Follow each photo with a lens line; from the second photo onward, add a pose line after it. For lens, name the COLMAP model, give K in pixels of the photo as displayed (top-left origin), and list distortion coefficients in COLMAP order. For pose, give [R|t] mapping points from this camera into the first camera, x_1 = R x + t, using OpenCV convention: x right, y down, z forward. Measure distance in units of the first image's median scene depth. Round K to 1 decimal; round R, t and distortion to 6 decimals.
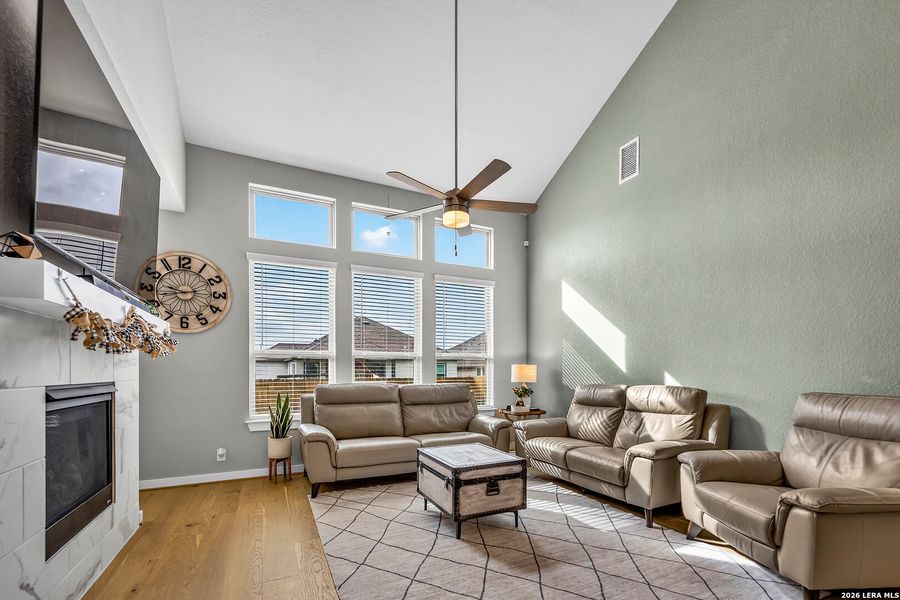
lens RADIAL K [[392.6, 0, 466.0], [0, 392.6, 373.0], [0, 0, 1]] dist [0.000390, -0.000066]
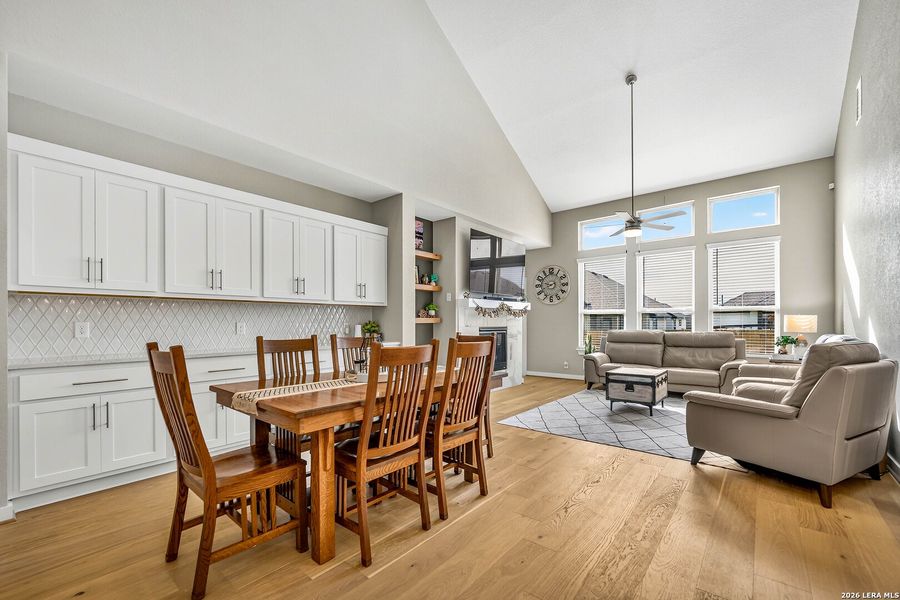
lens RADIAL K [[382.1, 0, 447.7], [0, 382.1, 318.2], [0, 0, 1]] dist [-0.000089, -0.000189]
pose [[0.399172, -0.015109, -0.916751, 0.903600], [0.000313, 0.999866, -0.016342, 0.004373], [0.916876, 0.006237, 0.399124, -0.306241]]
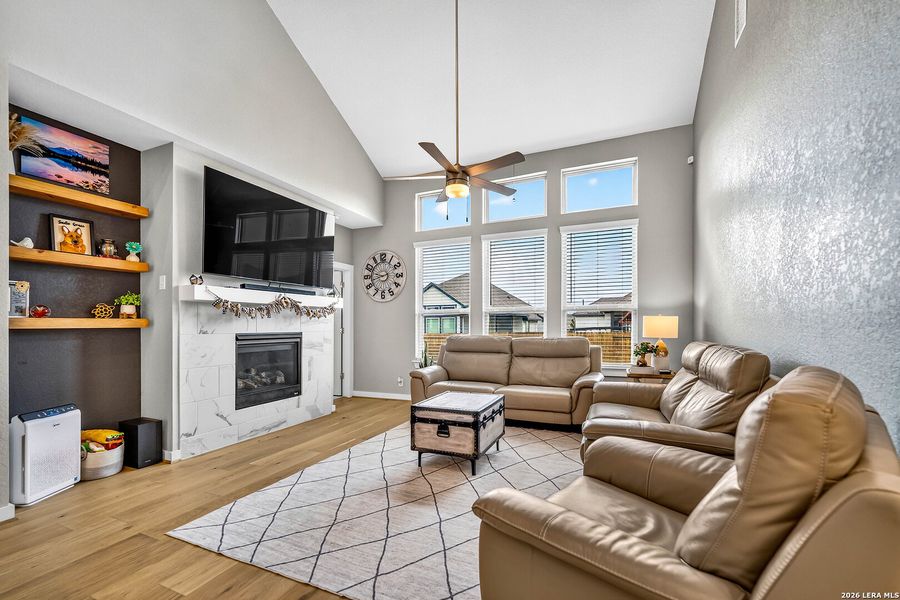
lens RADIAL K [[382.7, 0, 449.4], [0, 382.7, 324.3], [0, 0, 1]] dist [0.010743, -0.000044]
pose [[0.641704, -0.007202, -0.766918, 0.619659], [0.003861, 0.999974, -0.006160, -0.001052], [0.766943, 0.000992, 0.641715, 0.214073]]
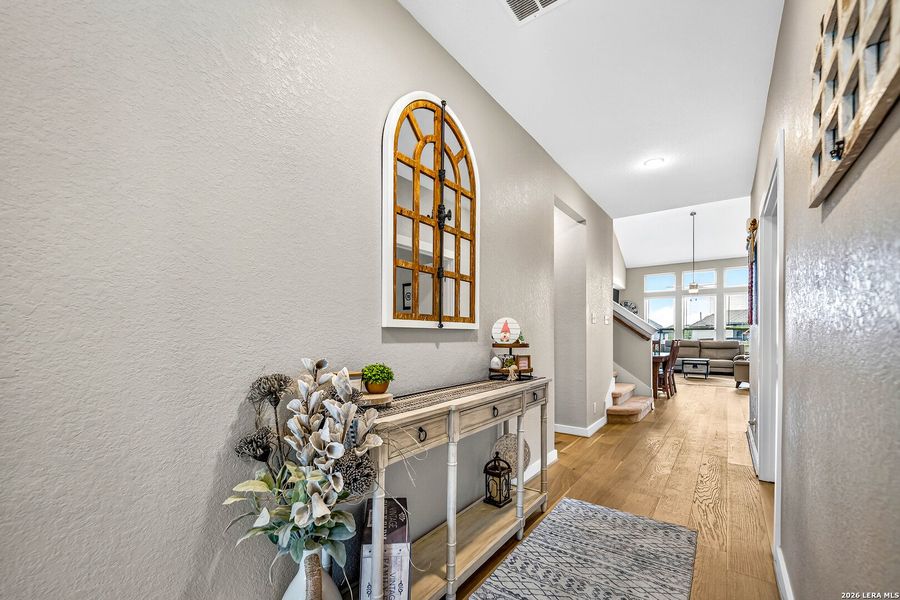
lens RADIAL K [[382.1, 0, 447.7], [0, 382.1, 318.2], [0, 0, 1]] dist [-0.000089, -0.000189]
pose [[0.449615, -0.025407, -0.892861, 1.561229], [-0.012545, 0.999317, -0.034754, -0.009955], [0.893134, 0.026827, 0.448989, -1.905075]]
